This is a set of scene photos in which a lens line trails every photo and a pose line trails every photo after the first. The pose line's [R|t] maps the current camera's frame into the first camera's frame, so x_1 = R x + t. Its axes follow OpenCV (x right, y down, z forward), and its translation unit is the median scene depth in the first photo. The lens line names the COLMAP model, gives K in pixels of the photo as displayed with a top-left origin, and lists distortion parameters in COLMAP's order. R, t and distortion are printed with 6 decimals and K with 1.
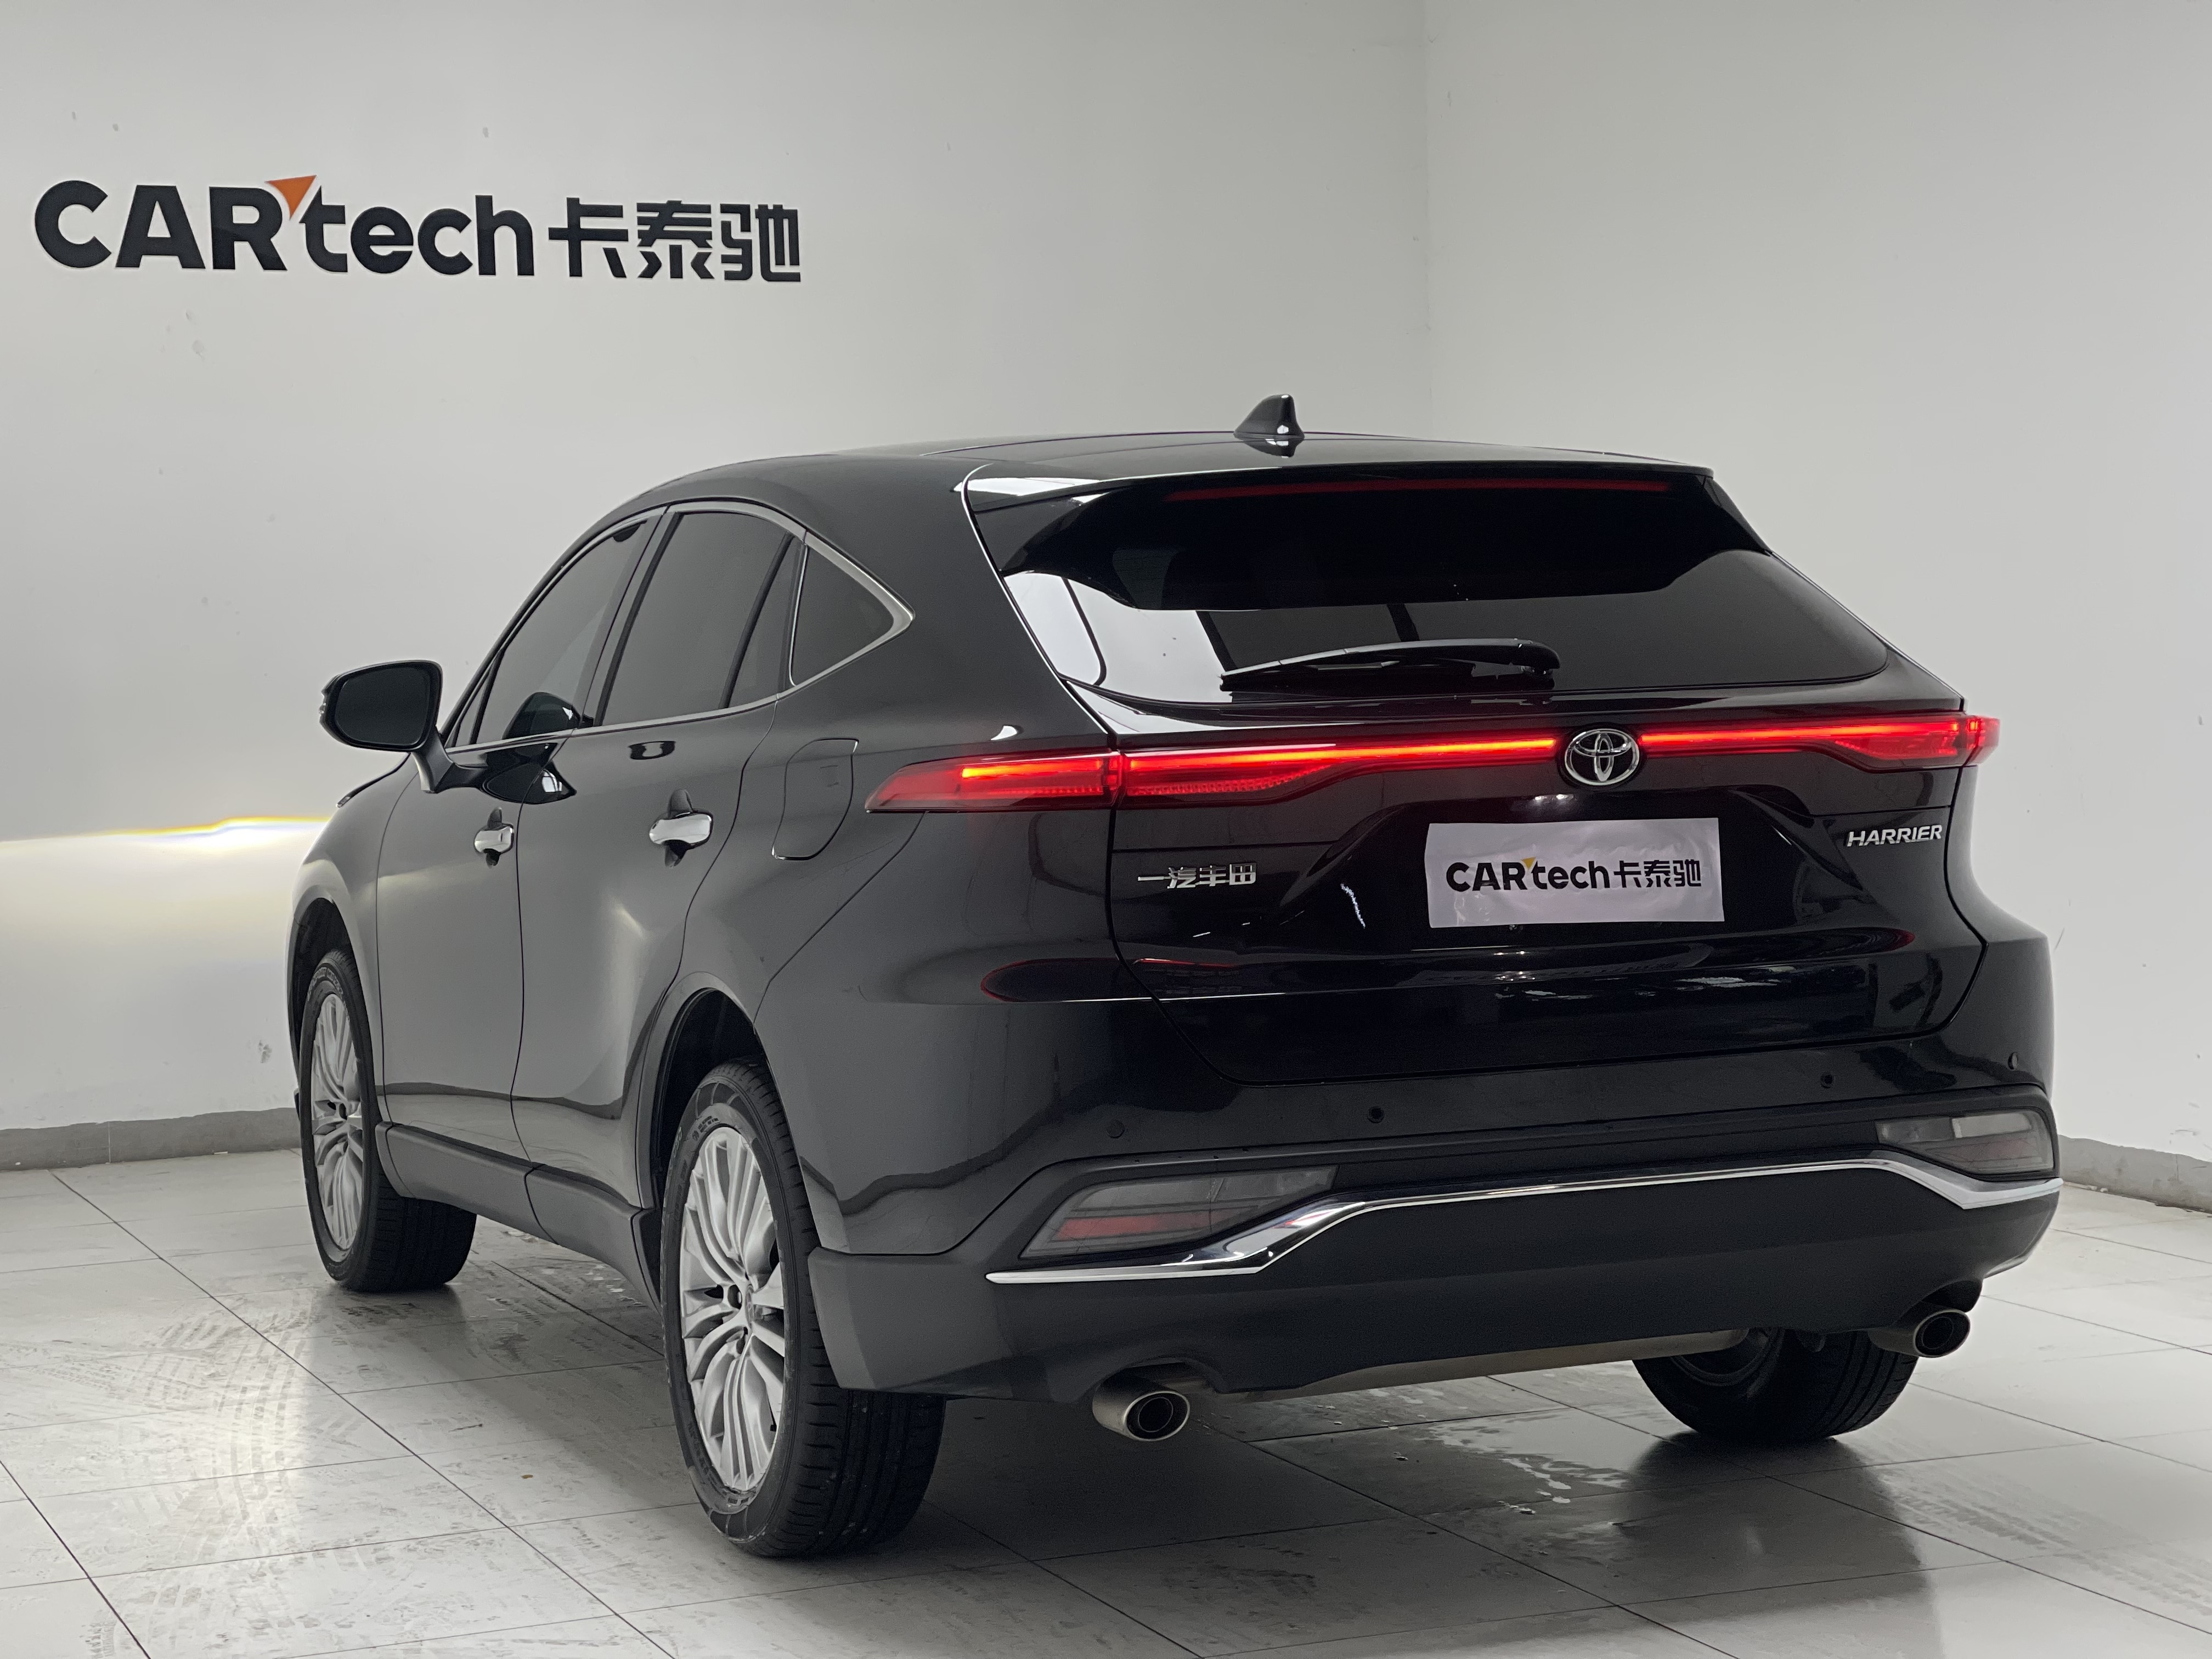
lens RADIAL K [[4051.9, 0, 1106.0], [0, 4051.9, 829.5], [0, 0, 1]] dist [0.350310, -0.927744]
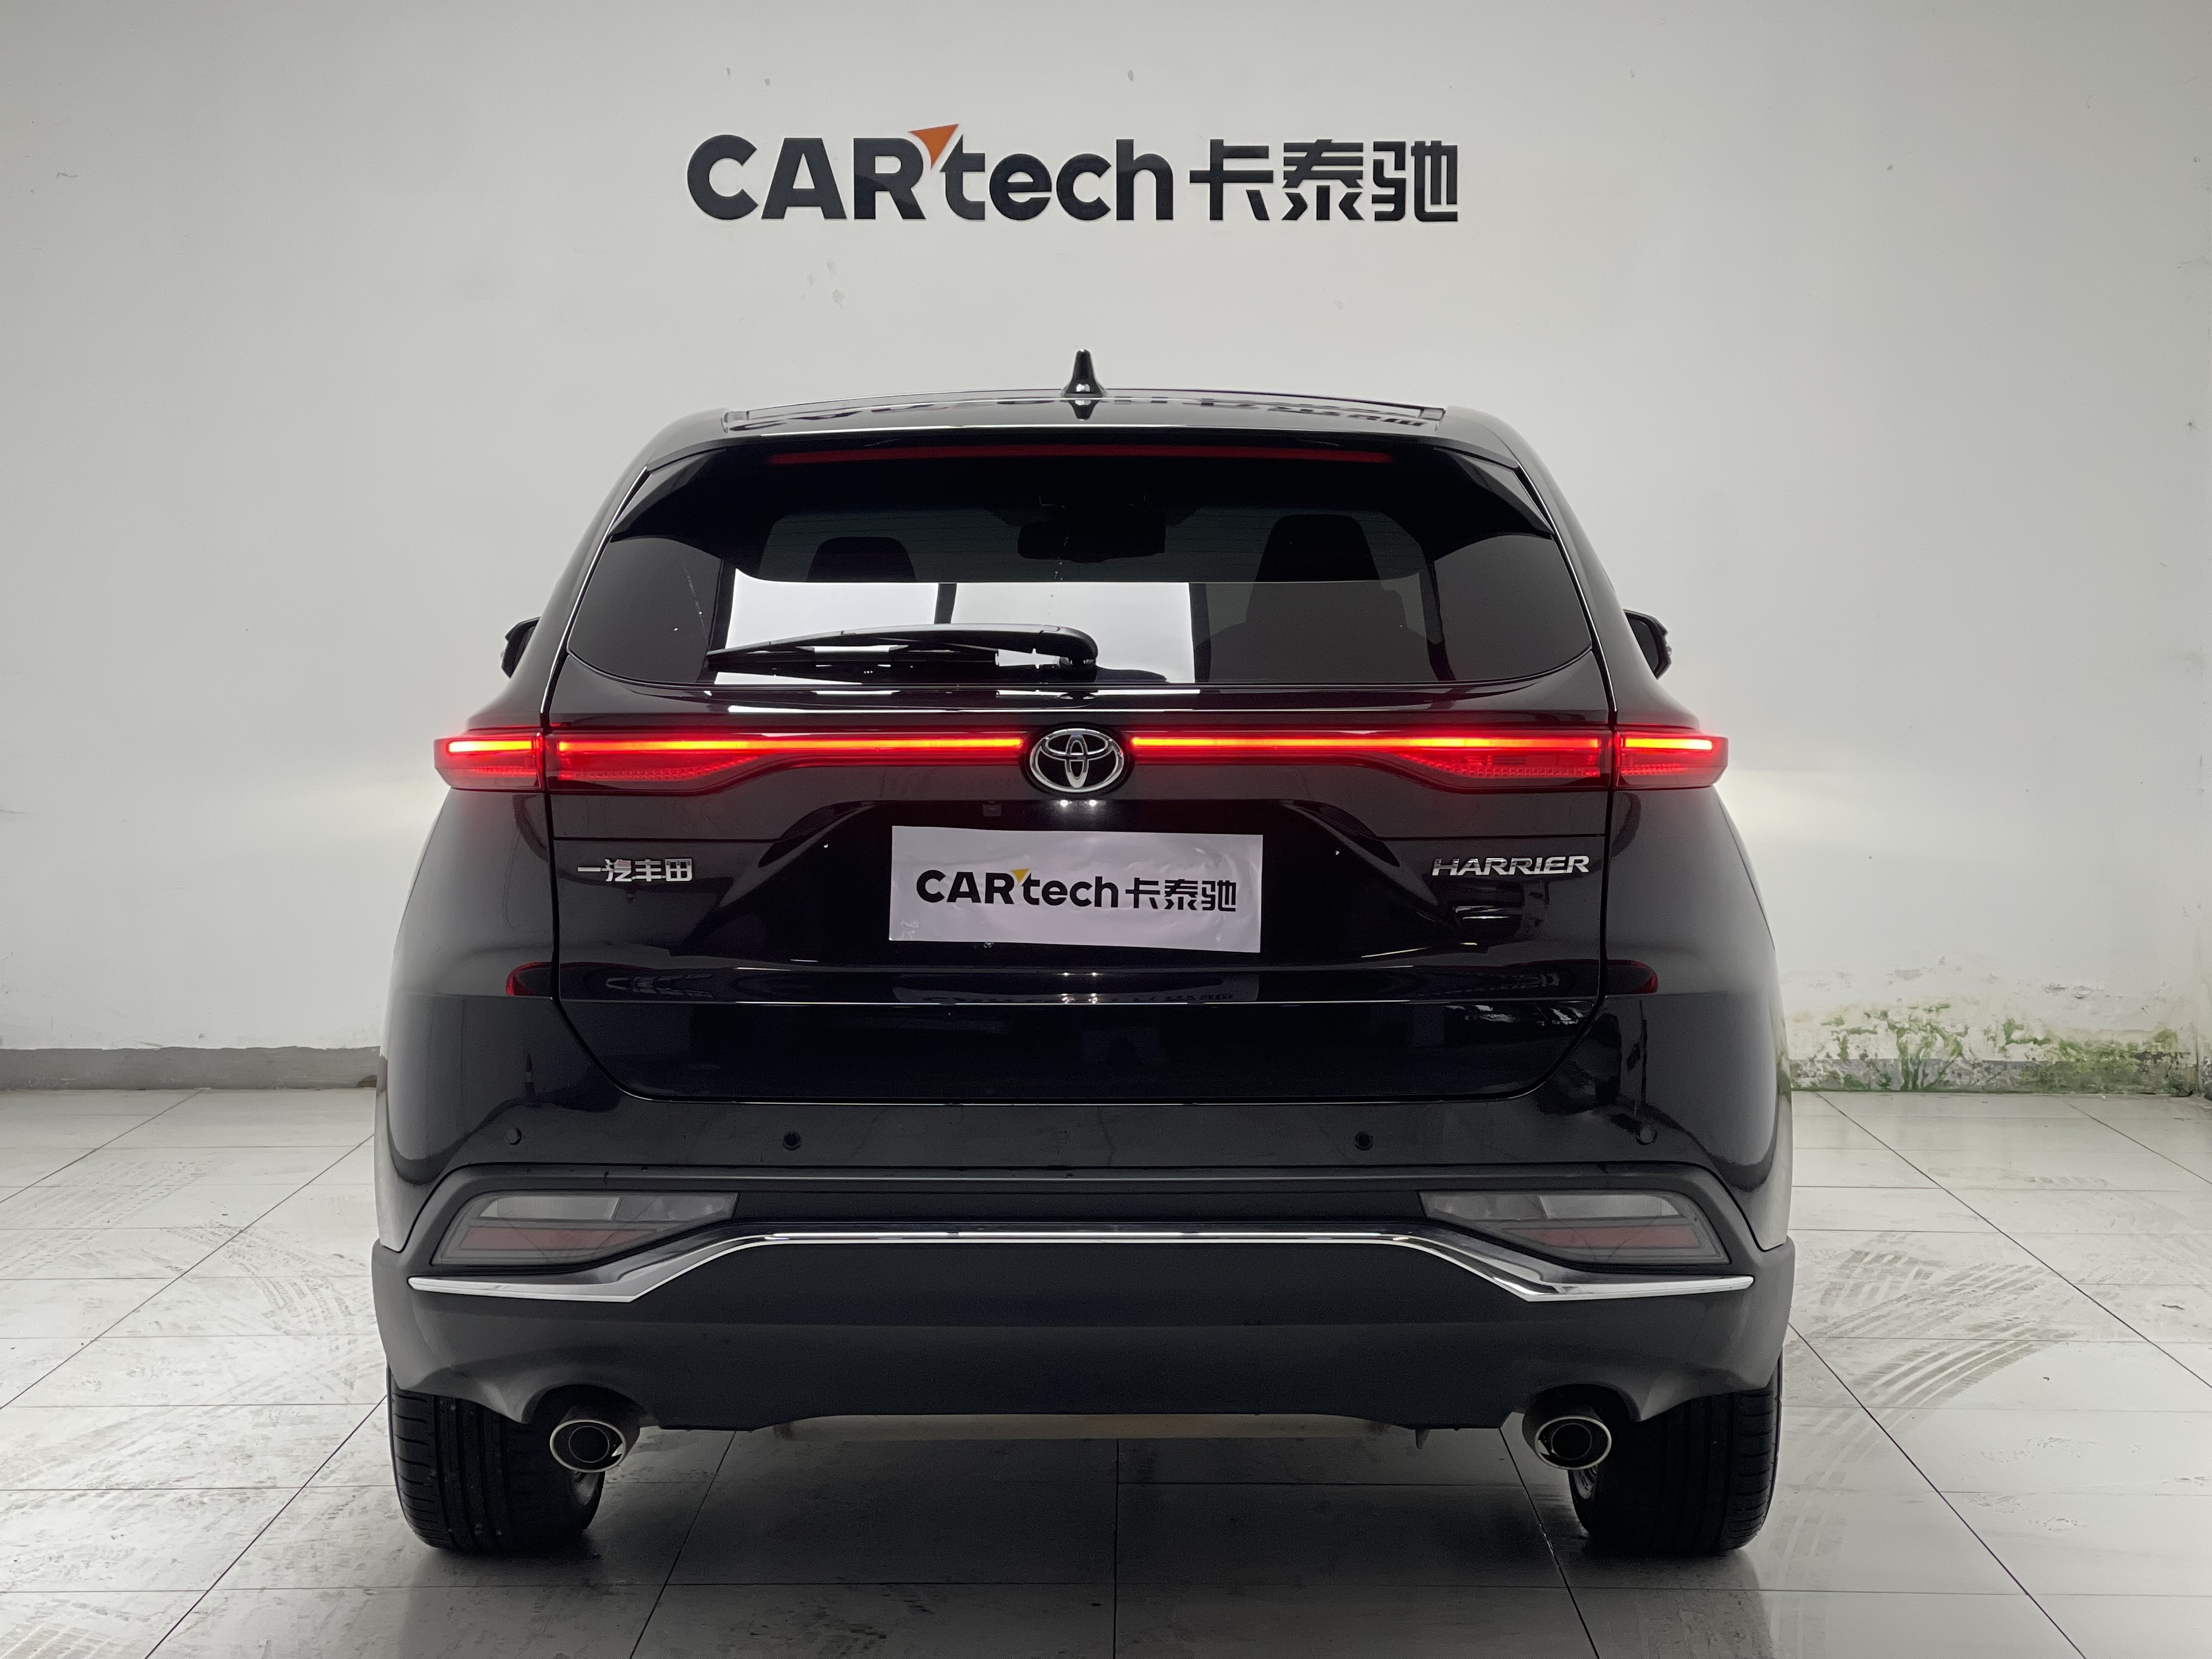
lens RADIAL K [[4096.7, 0, 1106.0], [0, 4096.7, 829.5], [0, 0, 1]] dist [0.184592, 0.081015]
pose [[0.921033, 0.050668, -0.386174, 0.239909], [-0.045113, 0.998707, 0.023440, -0.012147], [0.386862, -0.004167, 0.922128, 0.088134]]
